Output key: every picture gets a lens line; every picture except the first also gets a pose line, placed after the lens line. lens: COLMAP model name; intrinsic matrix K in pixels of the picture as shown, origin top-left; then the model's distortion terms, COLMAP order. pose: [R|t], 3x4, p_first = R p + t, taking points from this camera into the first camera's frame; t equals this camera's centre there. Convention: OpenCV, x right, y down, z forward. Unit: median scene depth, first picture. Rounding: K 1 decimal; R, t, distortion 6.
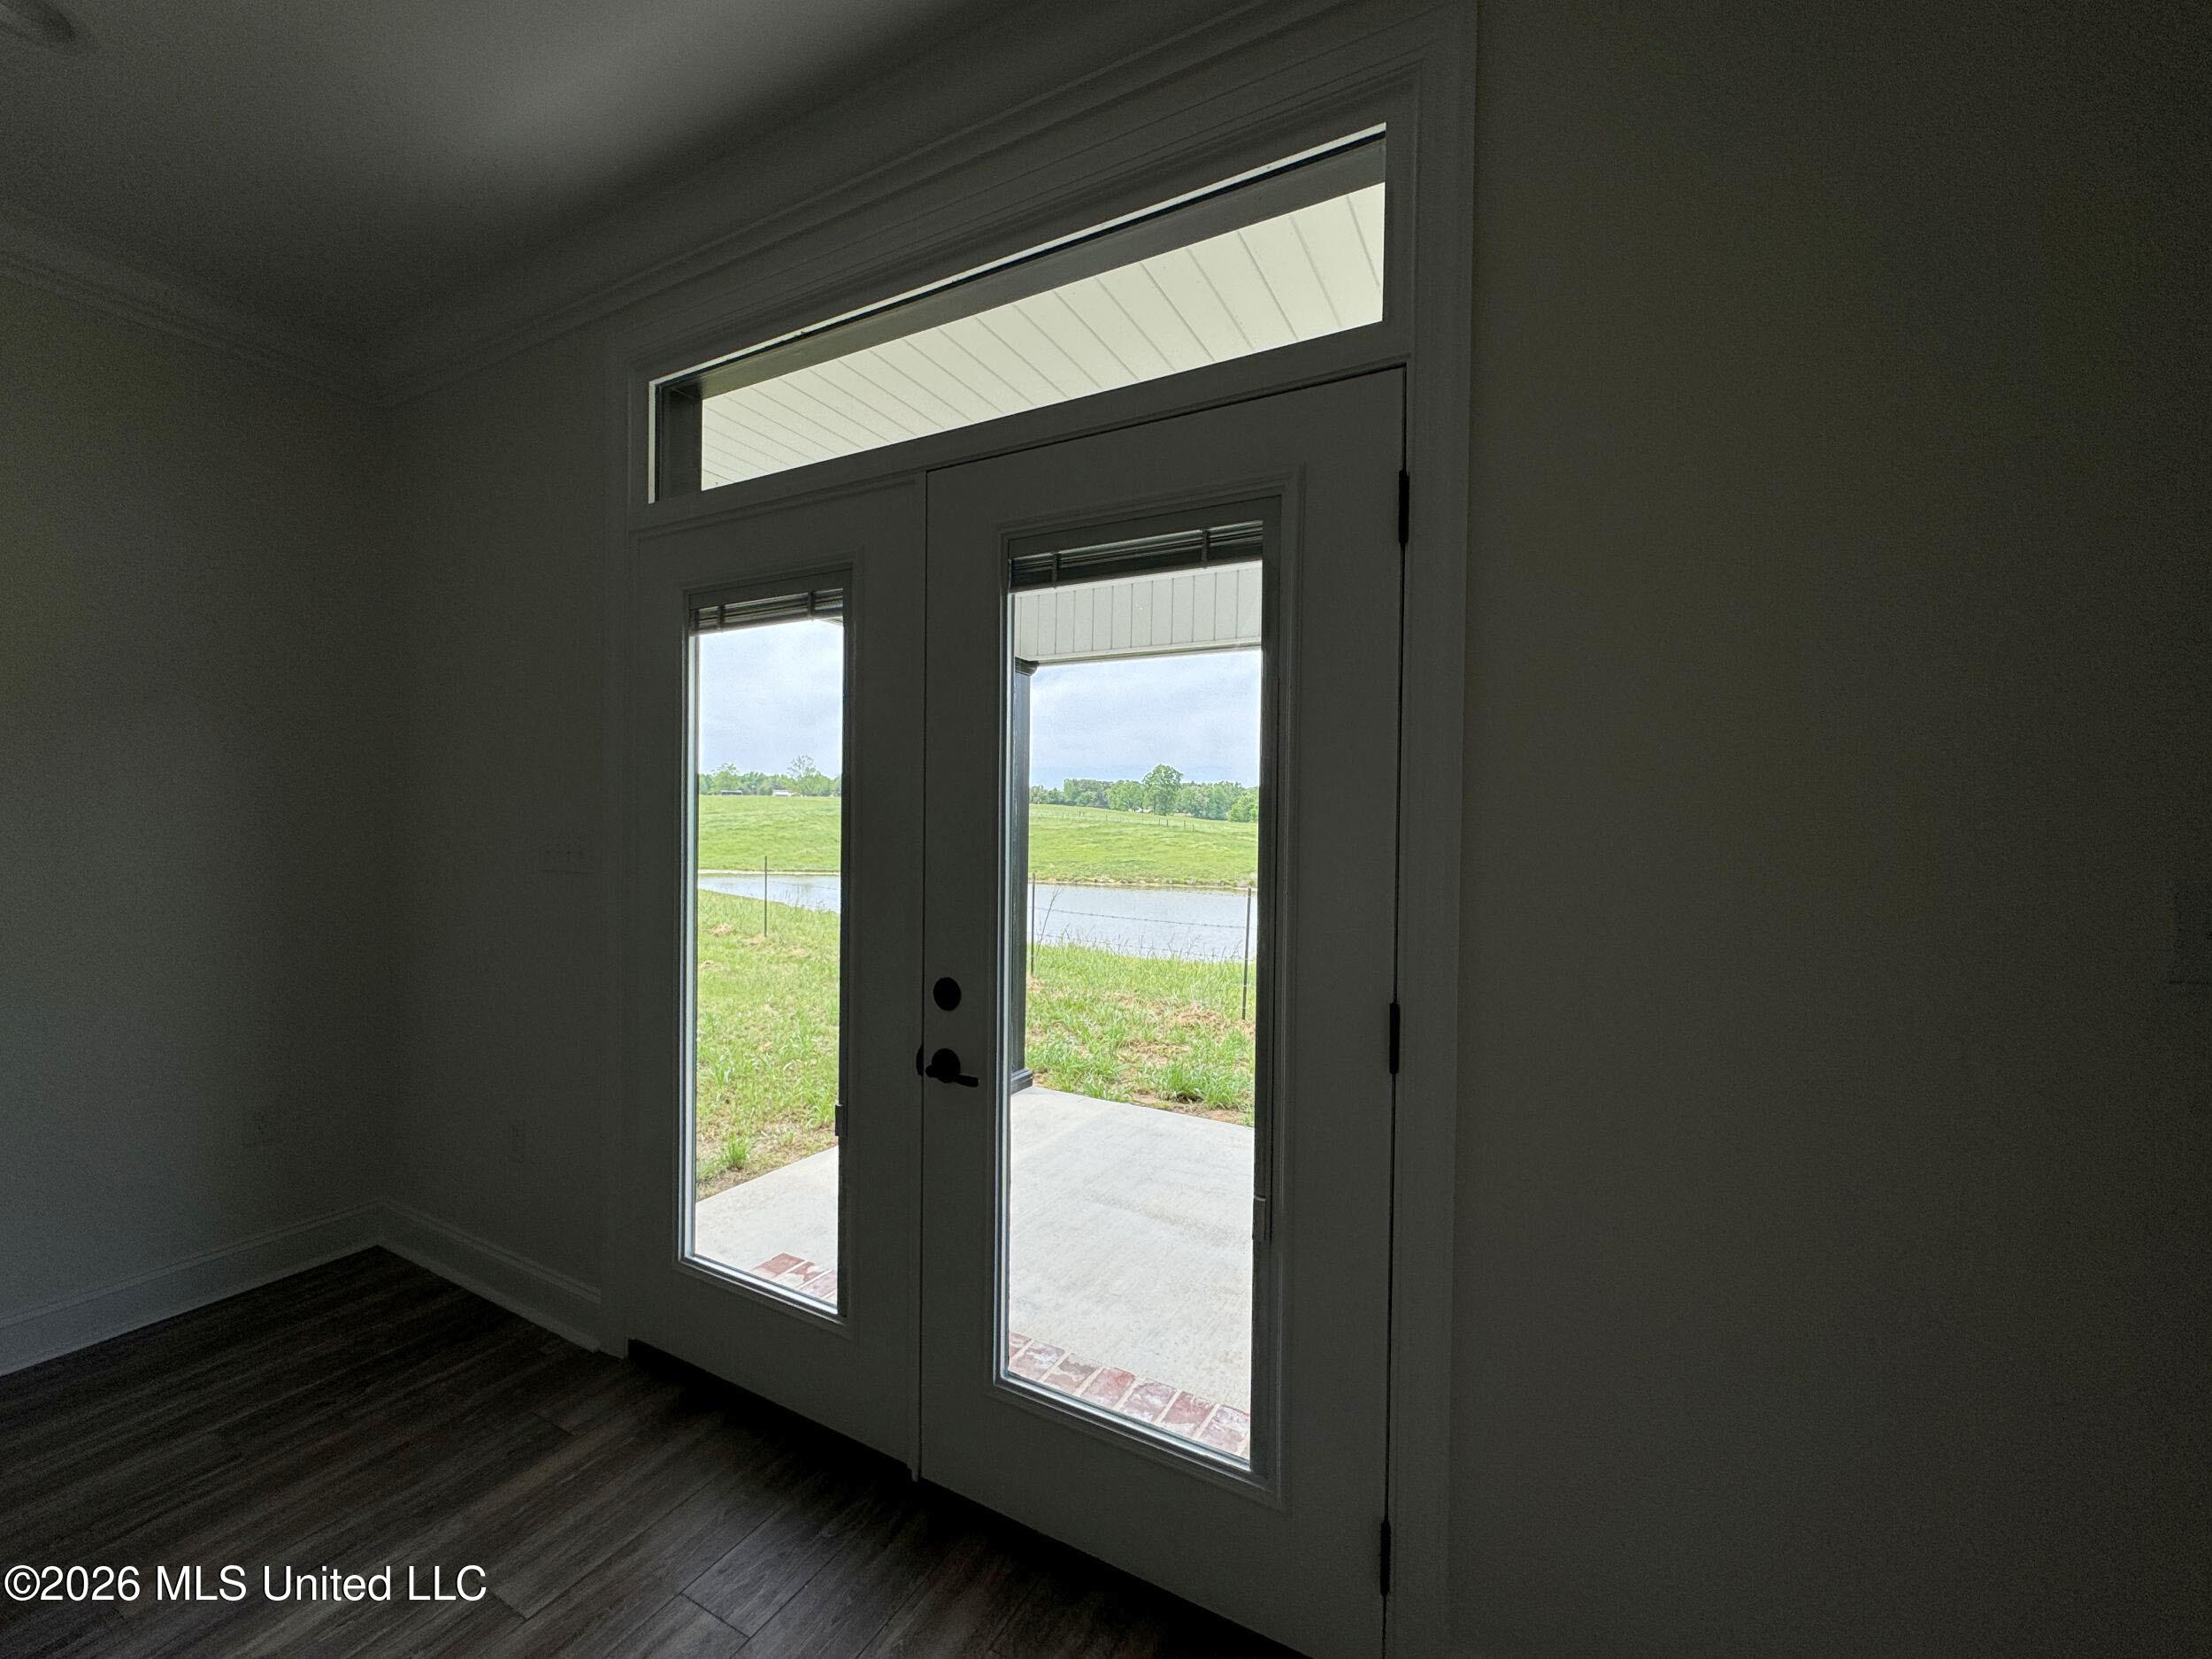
lens RADIAL K [[883.1, 0, 1105.9], [0, 883.1, 836.9], [0, 0, 1]] dist [-0.003192, 0.000207]
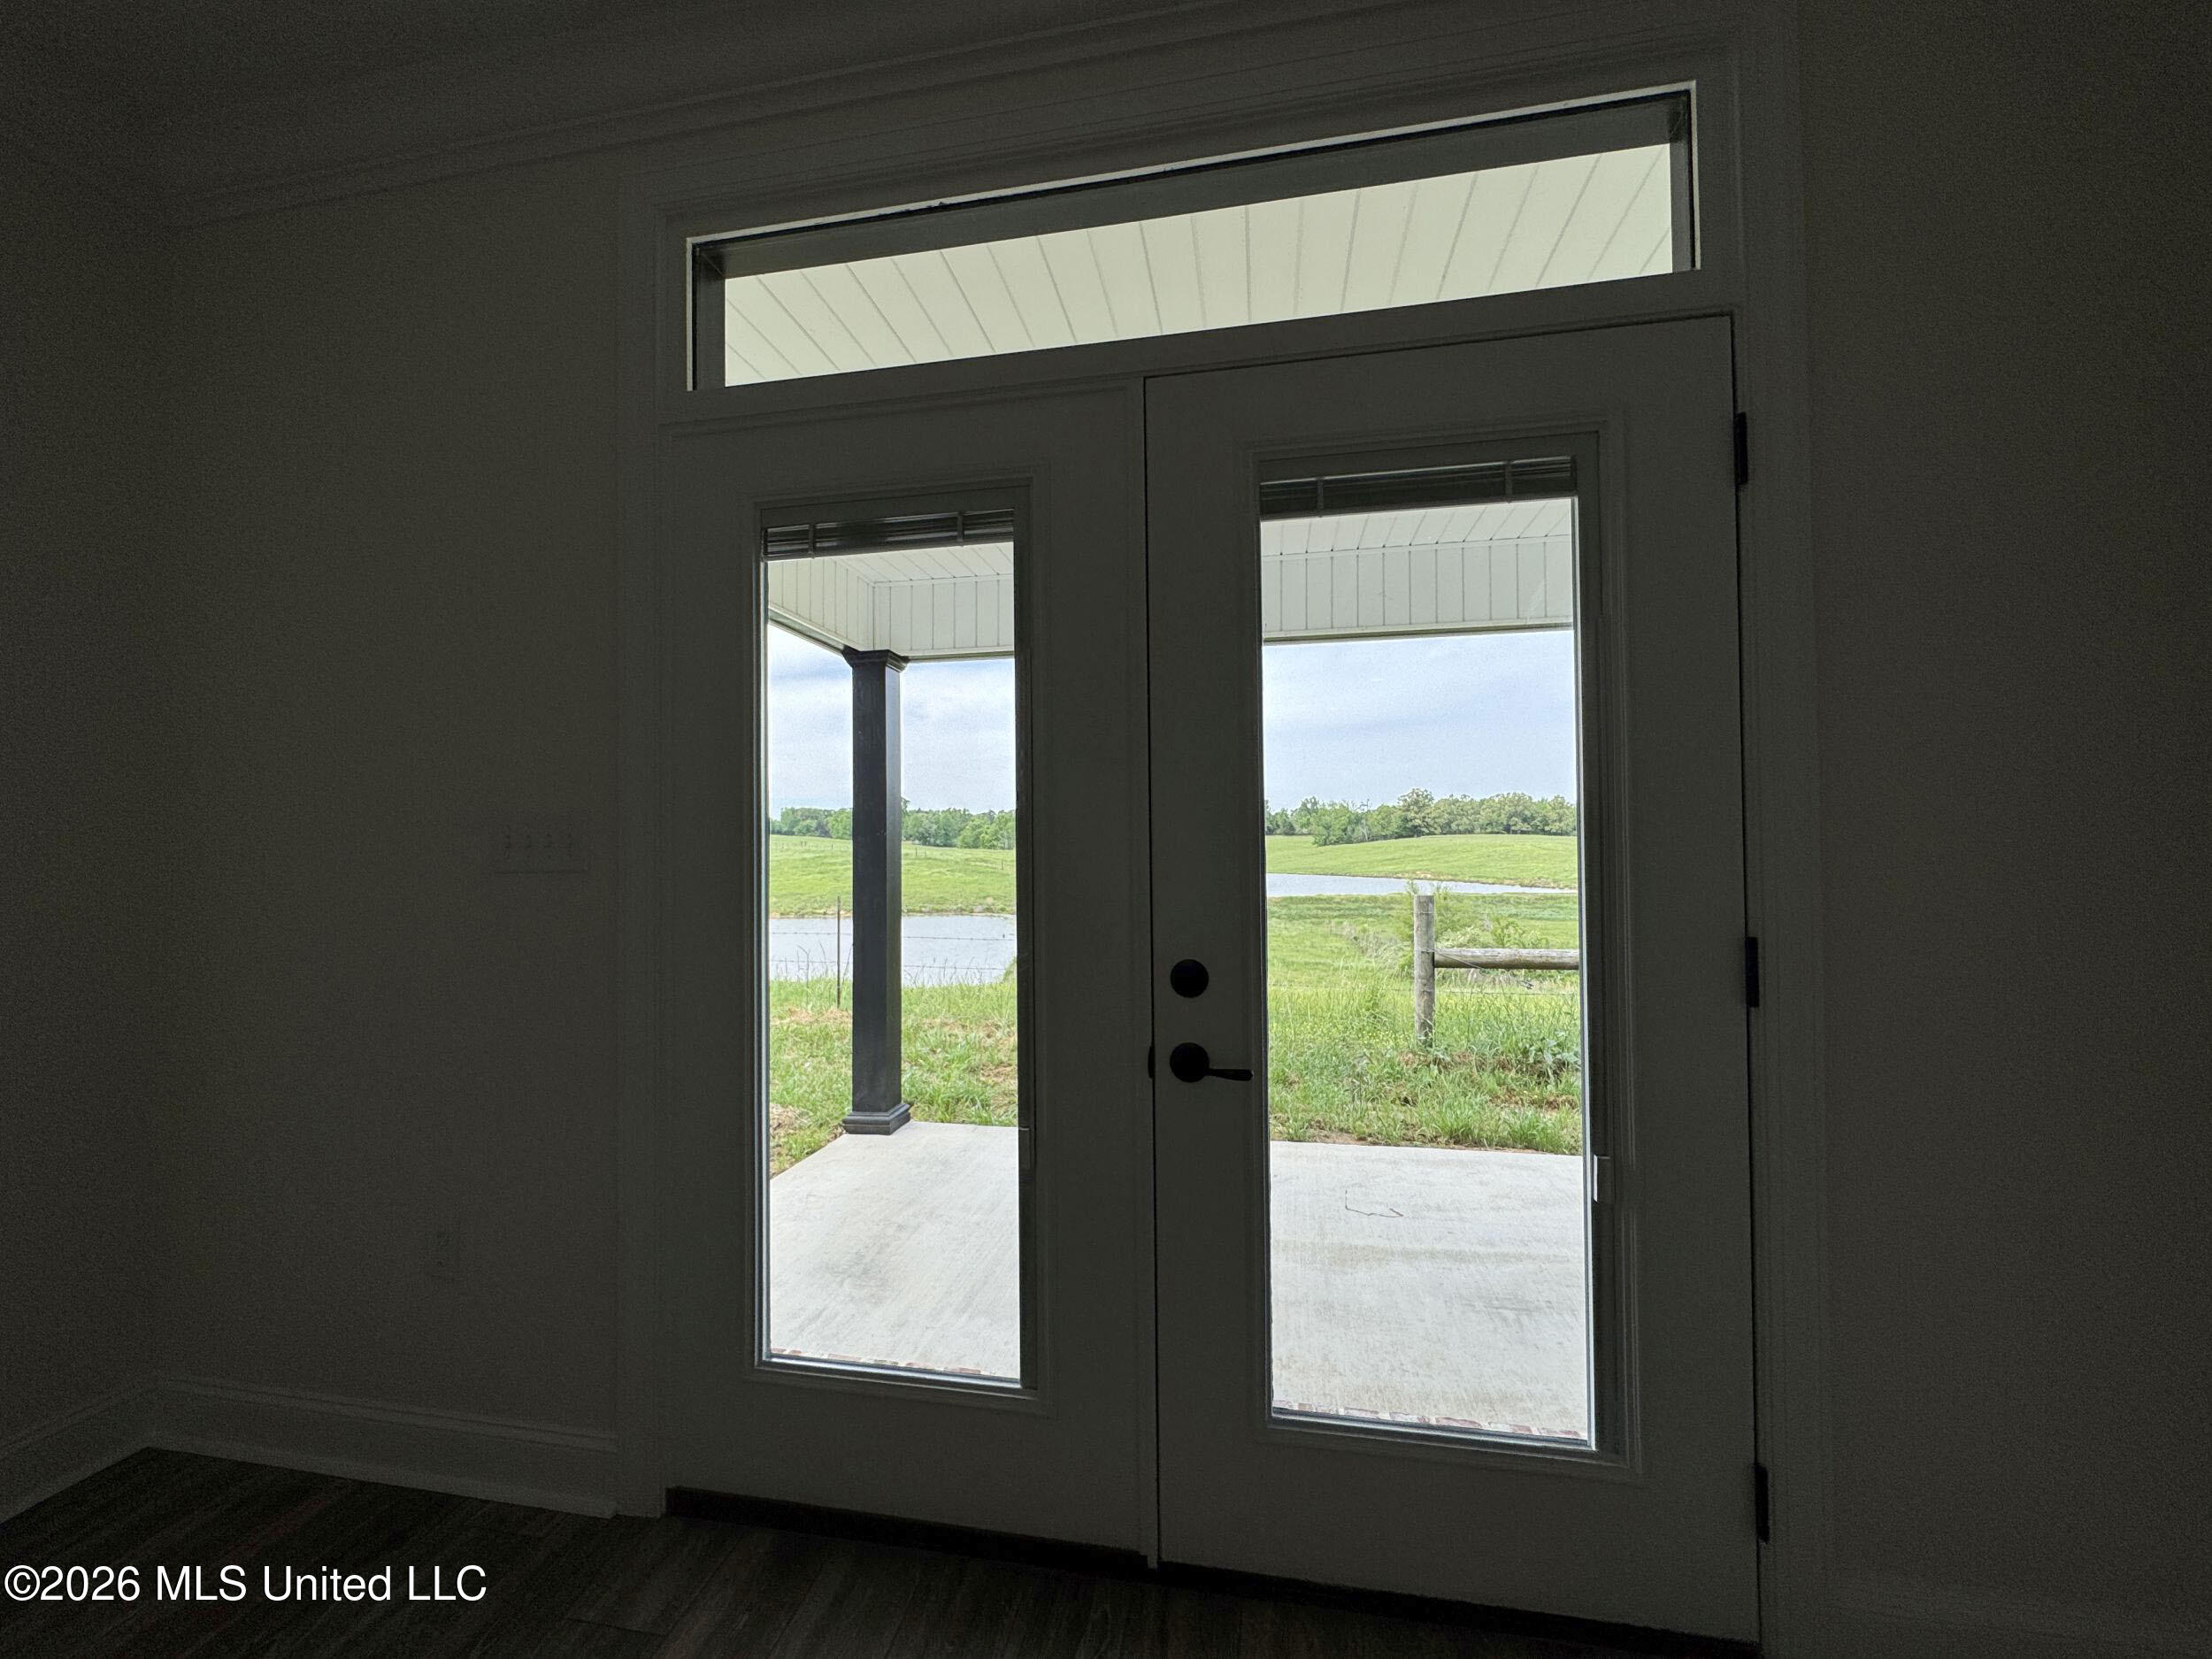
lens RADIAL K [[883.1, 0, 1108.4], [0, 883.1, 834.9], [0, 0, 1]] dist [-0.003192, 0.000207]
pose [[0.952844, -0.020057, 0.302796, -0.379616], [0.029747, 0.999181, -0.027425, 0.044383], [-0.301998, 0.035139, 0.952661, 0.146736]]
